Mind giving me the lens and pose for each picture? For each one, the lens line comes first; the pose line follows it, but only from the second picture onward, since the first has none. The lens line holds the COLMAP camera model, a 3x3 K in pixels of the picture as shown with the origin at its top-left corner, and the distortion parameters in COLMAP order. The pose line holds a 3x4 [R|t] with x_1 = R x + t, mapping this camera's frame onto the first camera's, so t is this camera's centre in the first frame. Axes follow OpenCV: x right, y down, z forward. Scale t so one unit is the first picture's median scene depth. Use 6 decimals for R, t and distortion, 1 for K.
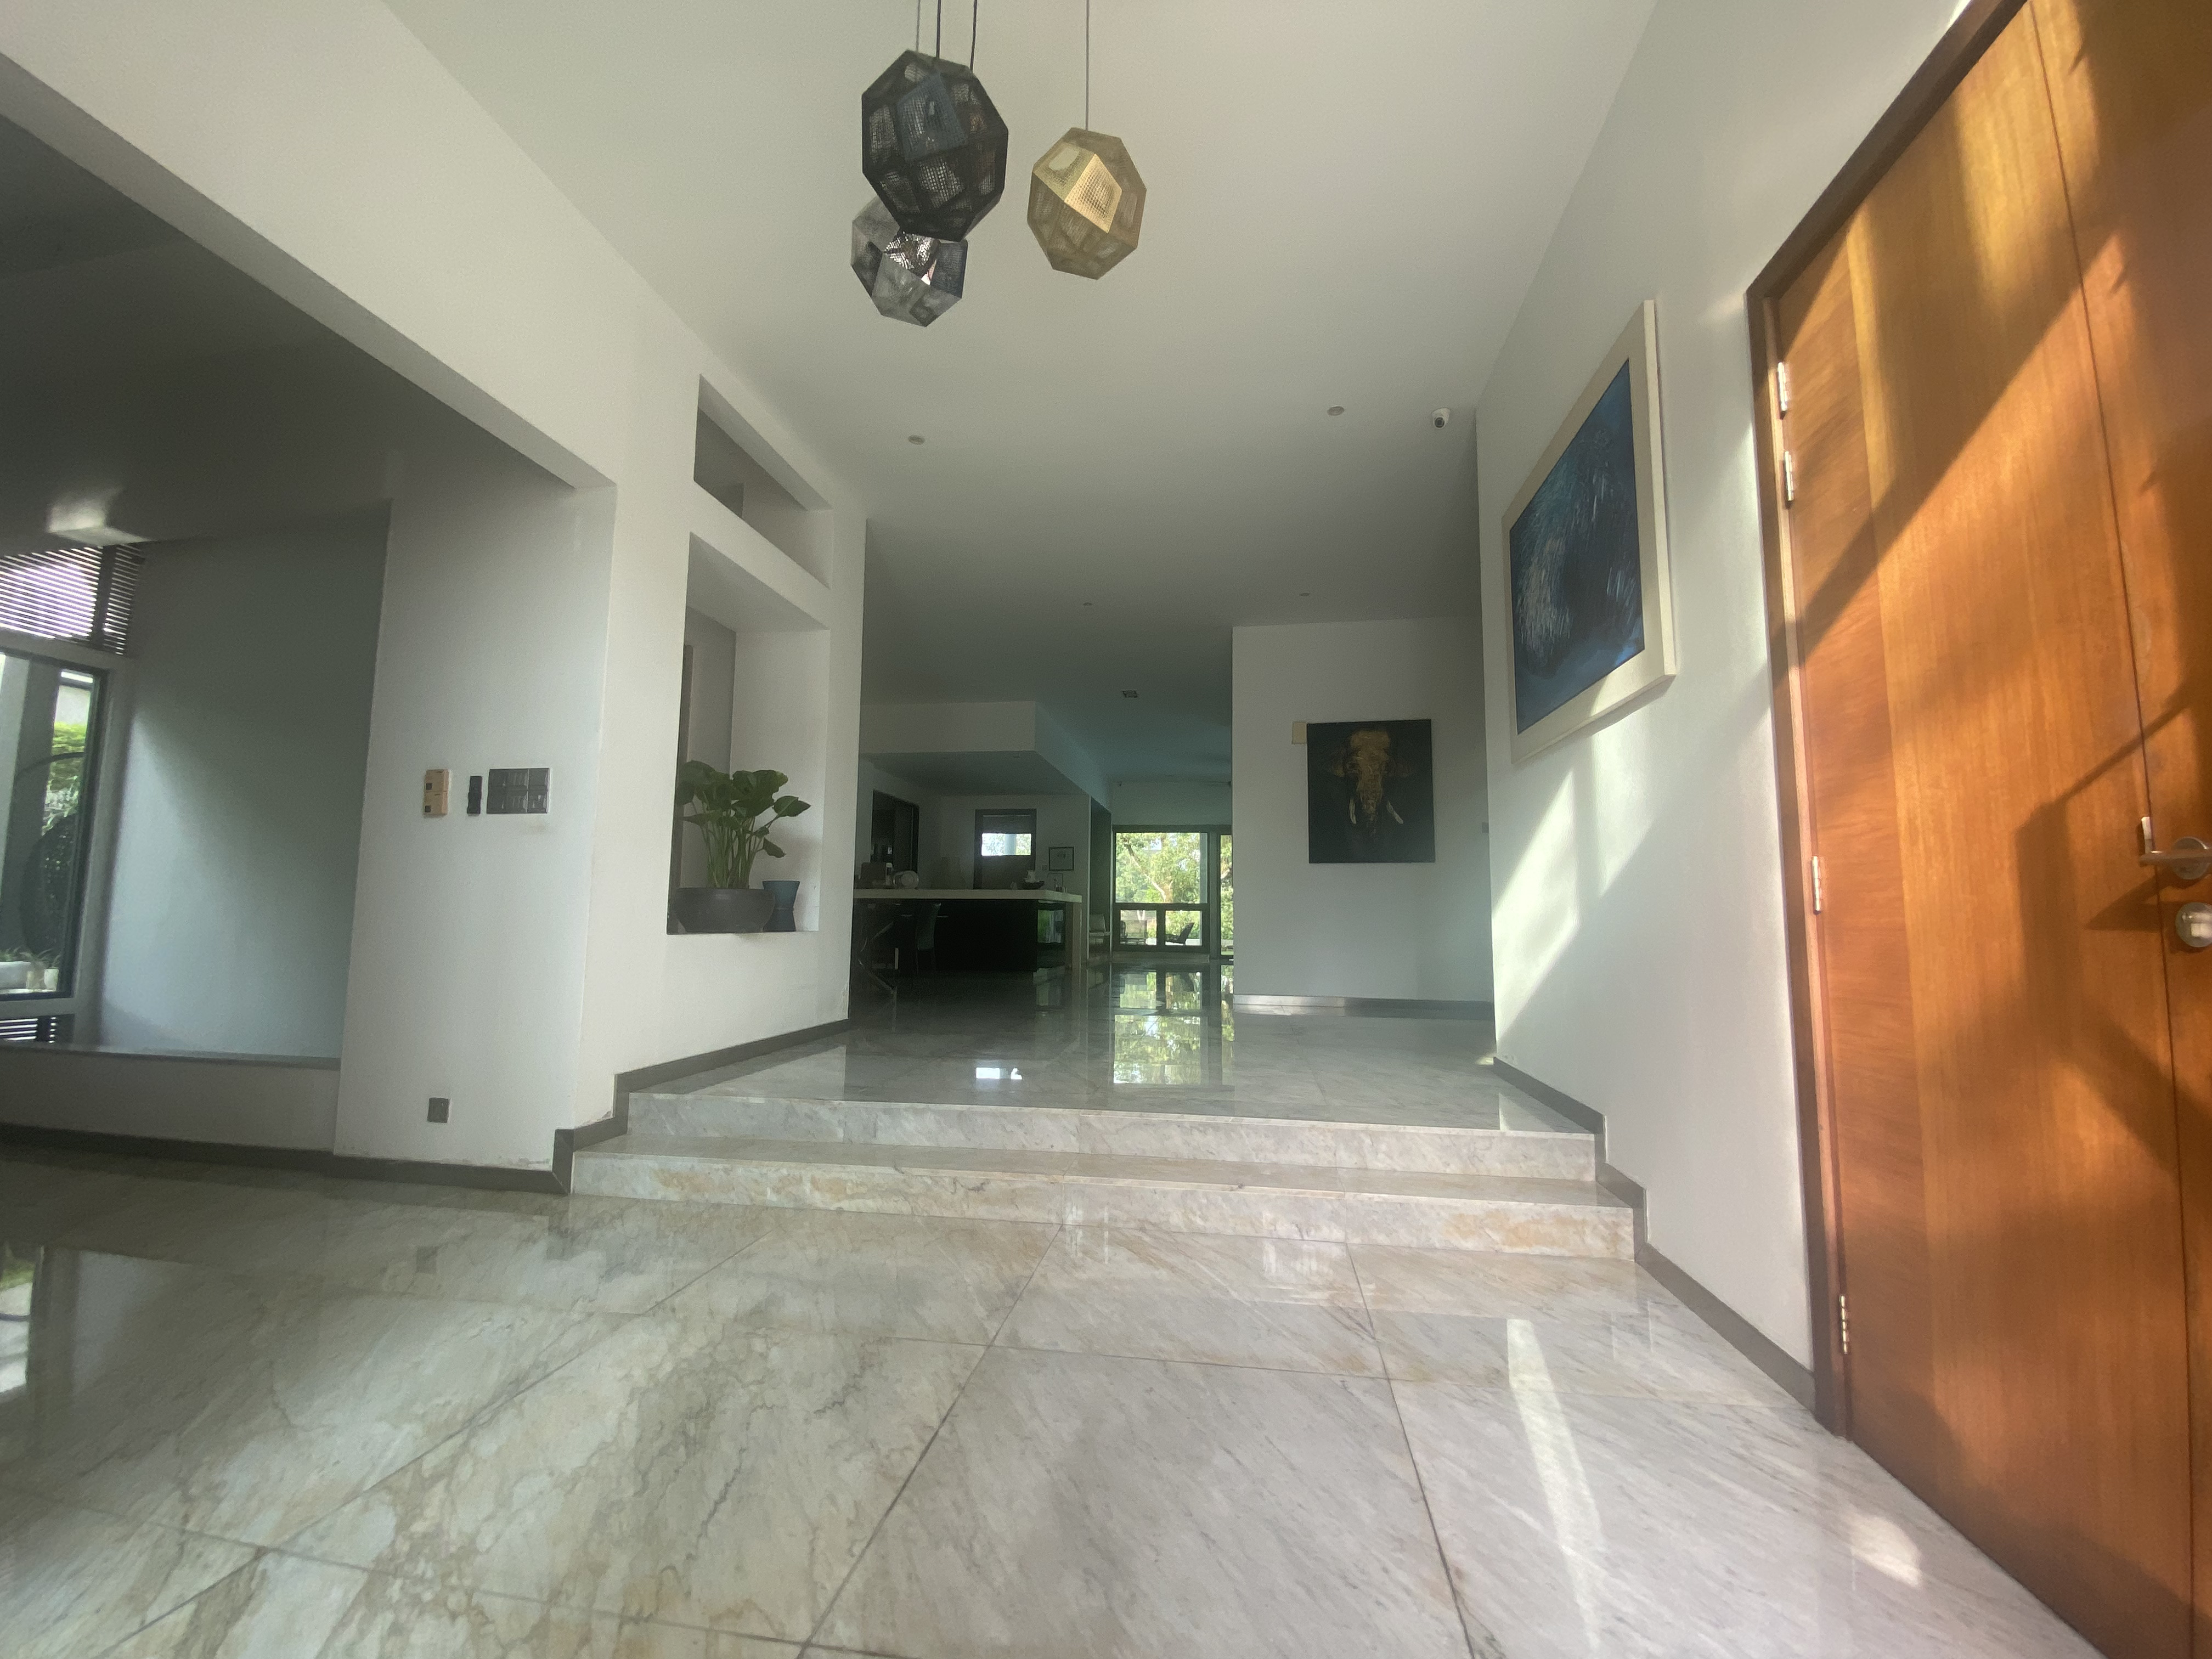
lens RADIAL K [[892.5, 0, 1106.0], [0, 892.5, 829.5], [0, 0, 1]] dist [0.000013, -0.000002]
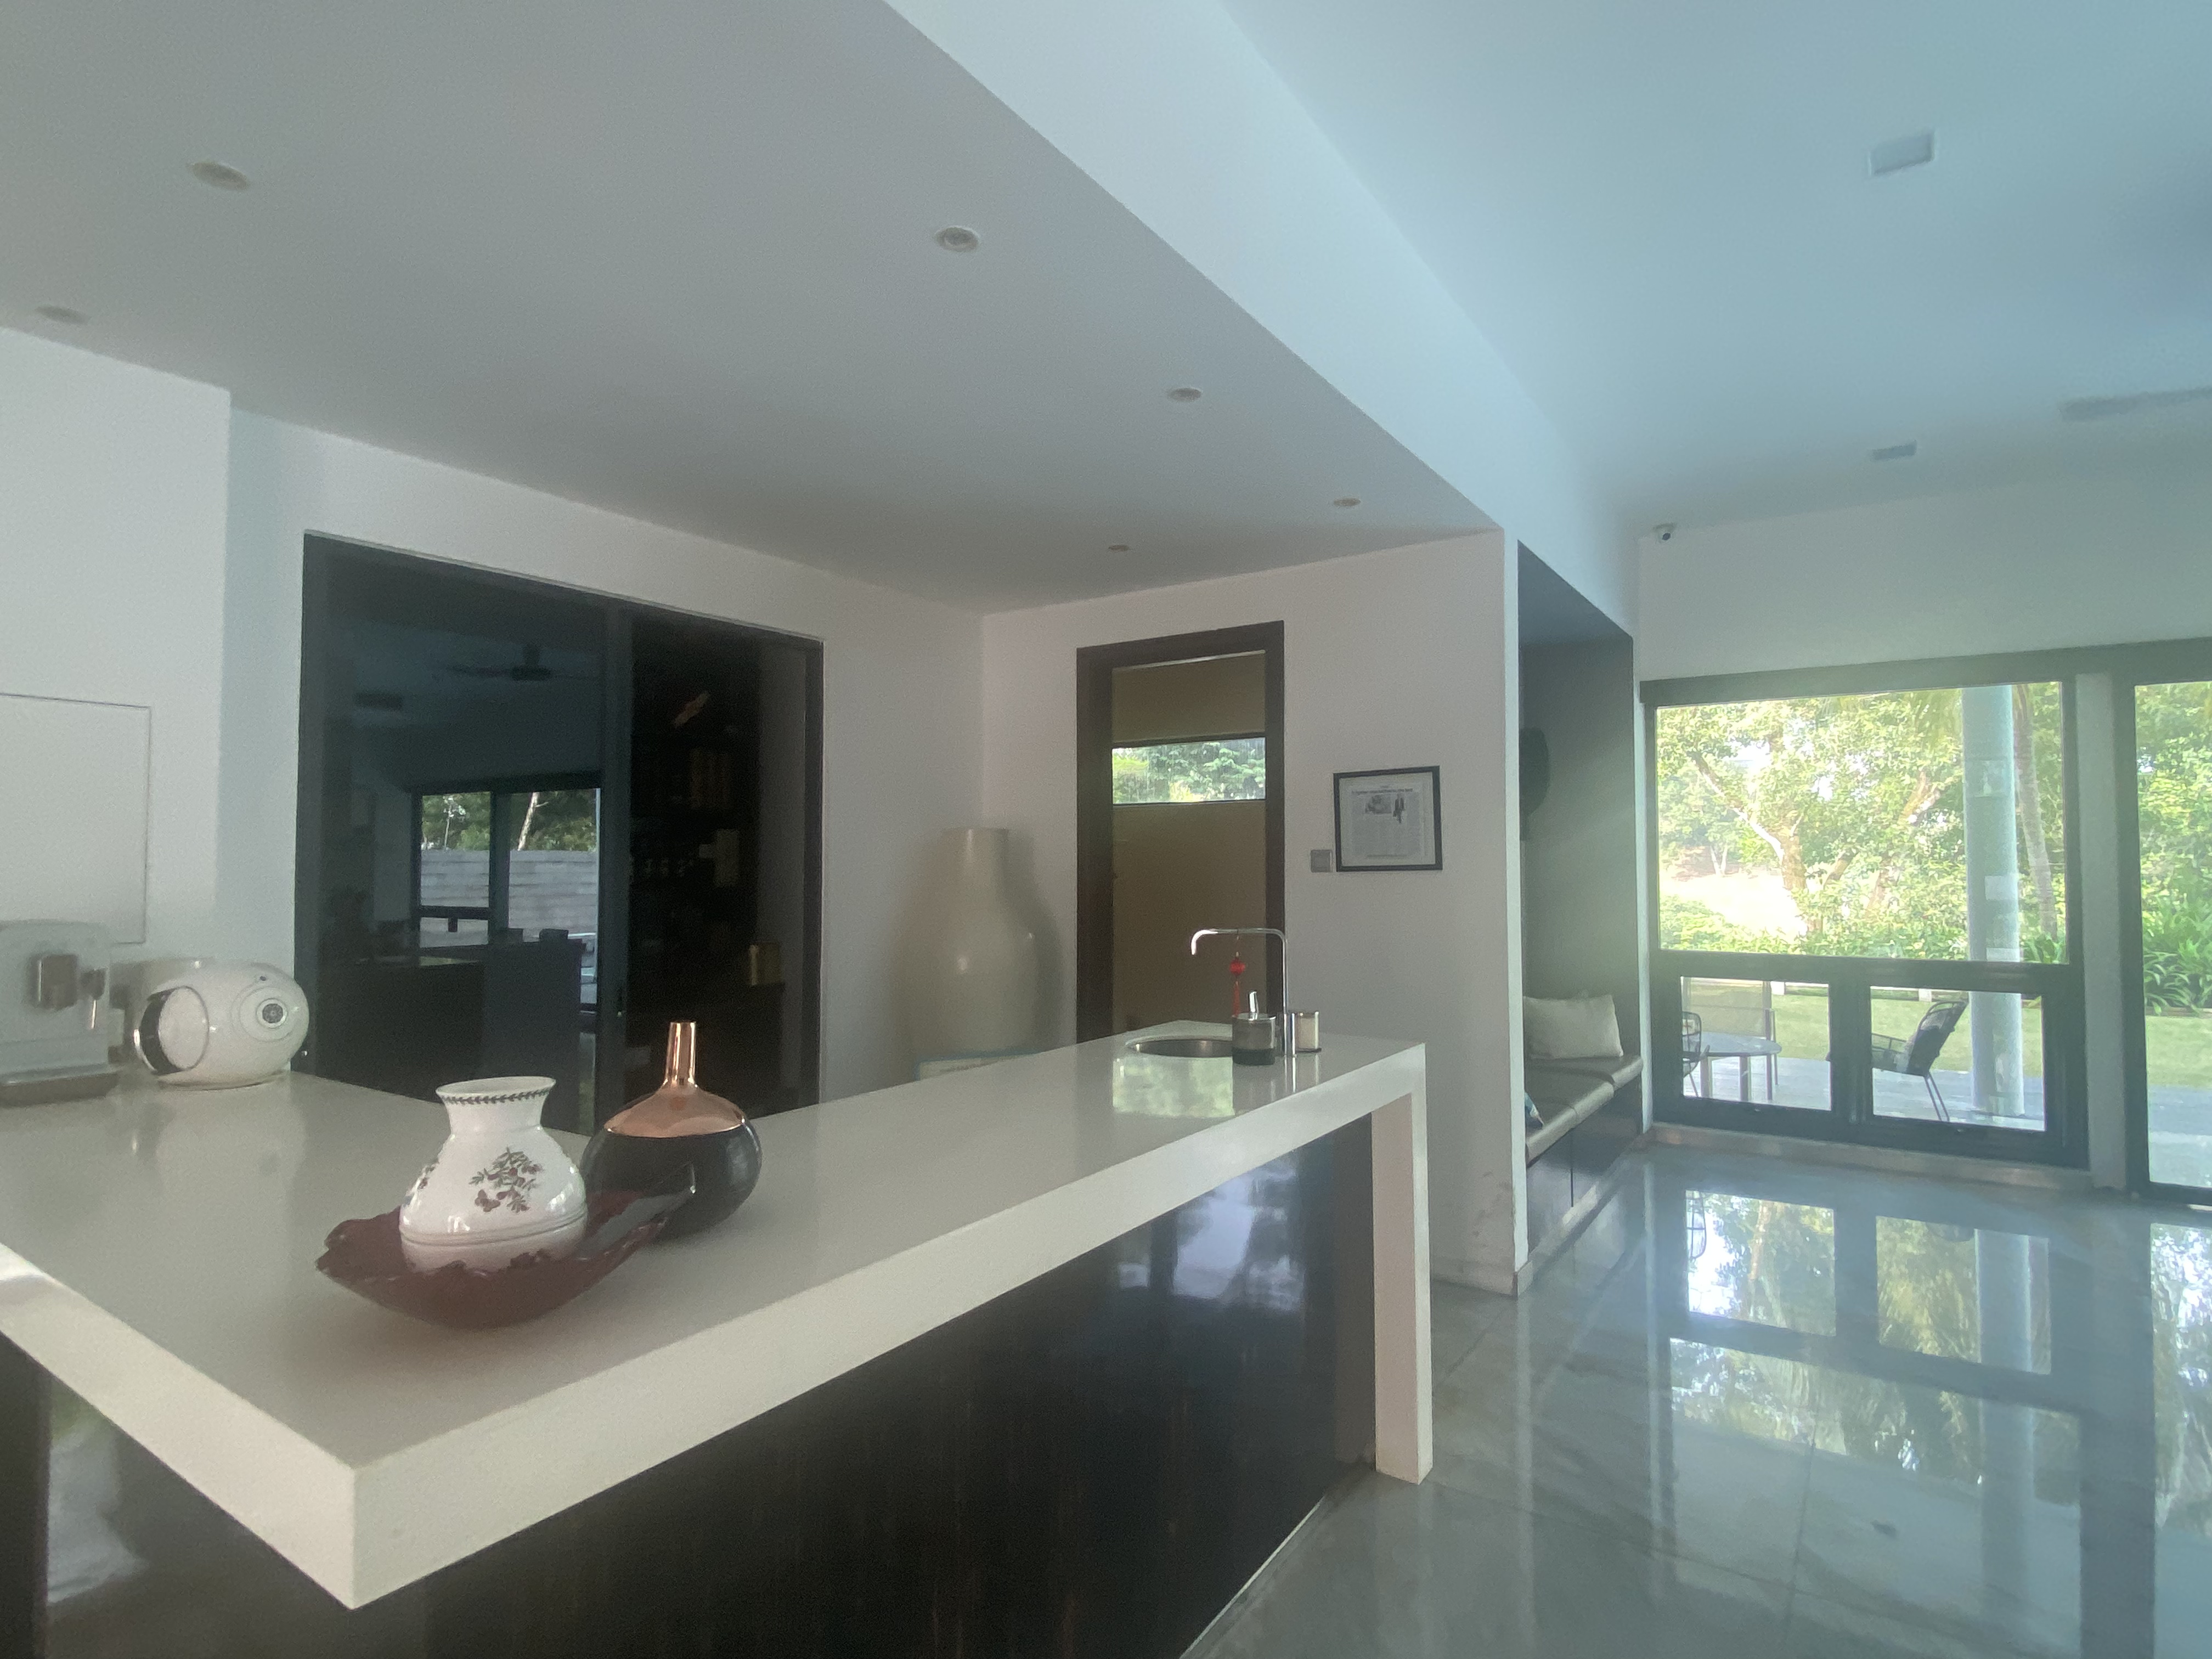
lens RADIAL K [[1155.2, 0, 1106.0], [0, 1155.2, 829.5], [0, 0, 1]] dist [-0.000757, -0.000233]
pose [[0.901715, -0.025539, -0.431576, 0.010906], [0.055703, 0.996796, 0.057397, 0.010500], [0.428728, -0.075795, 0.900249, 0.587779]]
